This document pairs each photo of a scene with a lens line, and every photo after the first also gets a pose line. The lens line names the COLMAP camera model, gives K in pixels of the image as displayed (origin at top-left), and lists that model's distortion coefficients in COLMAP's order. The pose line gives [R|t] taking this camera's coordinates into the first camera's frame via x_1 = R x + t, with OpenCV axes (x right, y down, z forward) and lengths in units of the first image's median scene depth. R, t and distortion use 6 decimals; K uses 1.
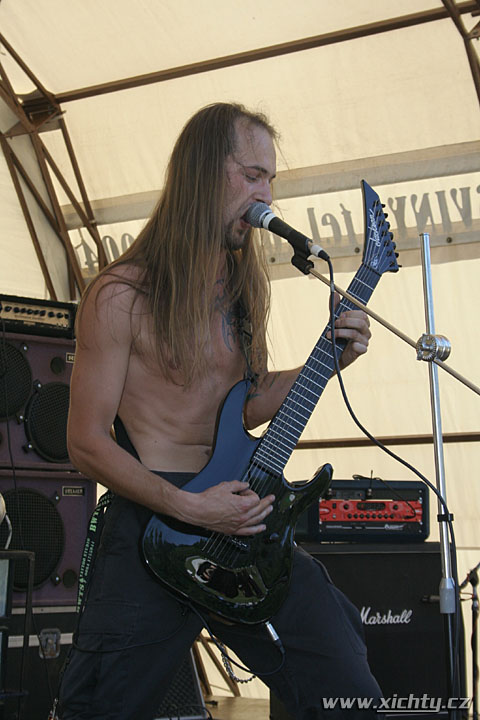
lens RADIAL K [[1794.9, 0, 240.0], [0, 1794.9, 360.0], [0, 0, 1]] dist [0.089939, 0.088737]
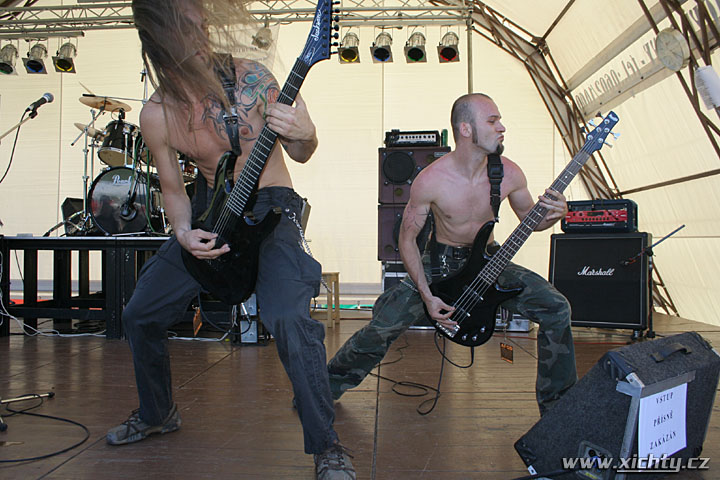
lens RADIAL K [[604.4, 0, 360.0], [0, 604.4, 240.0], [0, 0, 1]] dist [-0.030367, 0.014293]
pose [[0.595280, -0.010641, -0.803448, 0.440459], [0.081608, 0.995542, 0.047278, 0.059585], [0.799364, -0.093712, 0.593495, 0.430460]]
